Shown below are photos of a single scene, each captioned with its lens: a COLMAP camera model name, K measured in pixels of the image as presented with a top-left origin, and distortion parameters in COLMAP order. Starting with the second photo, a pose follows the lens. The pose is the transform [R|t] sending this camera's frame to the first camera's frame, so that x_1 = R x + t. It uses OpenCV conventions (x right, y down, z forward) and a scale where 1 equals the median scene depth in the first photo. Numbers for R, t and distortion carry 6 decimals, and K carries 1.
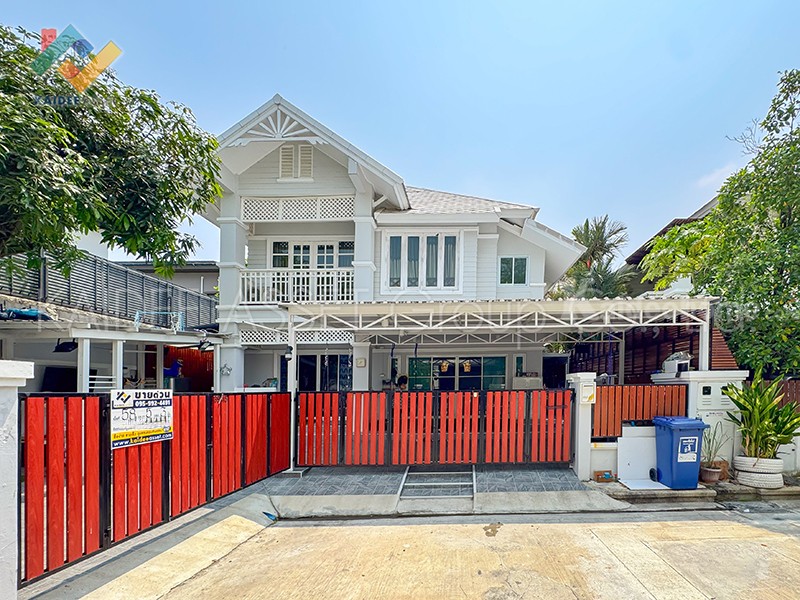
lens RADIAL K [[316.2, 0, 481.3], [0, 316.2, 300.4], [0, 0, 1]] dist [0.000513, 0.000070]
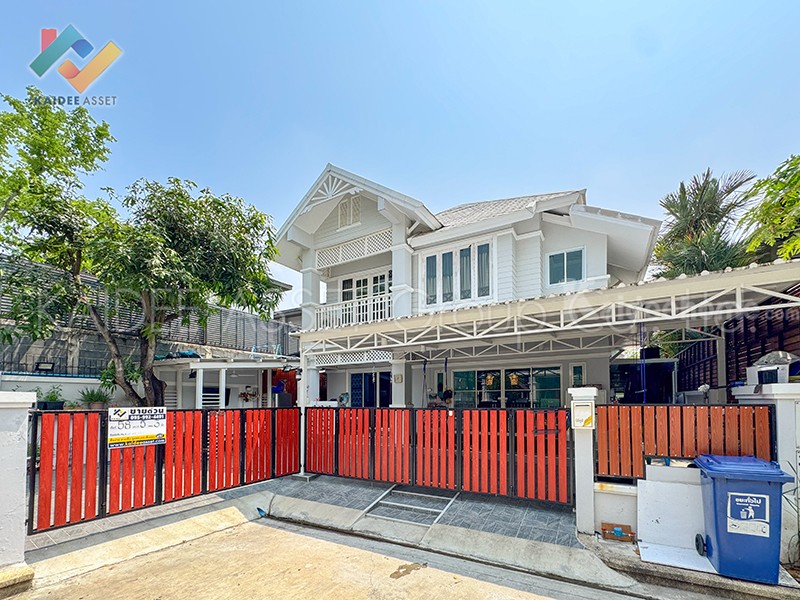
lens RADIAL K [[316.2, 0, 481.3], [0, 316.2, 300.4], [0, 0, 1]] dist [0.000513, 0.000070]
pose [[0.883724, -0.131300, -0.449213, 0.462026], [0.119088, 0.991333, -0.055477, 0.029978], [0.452604, -0.004469, 0.891700, 0.195257]]
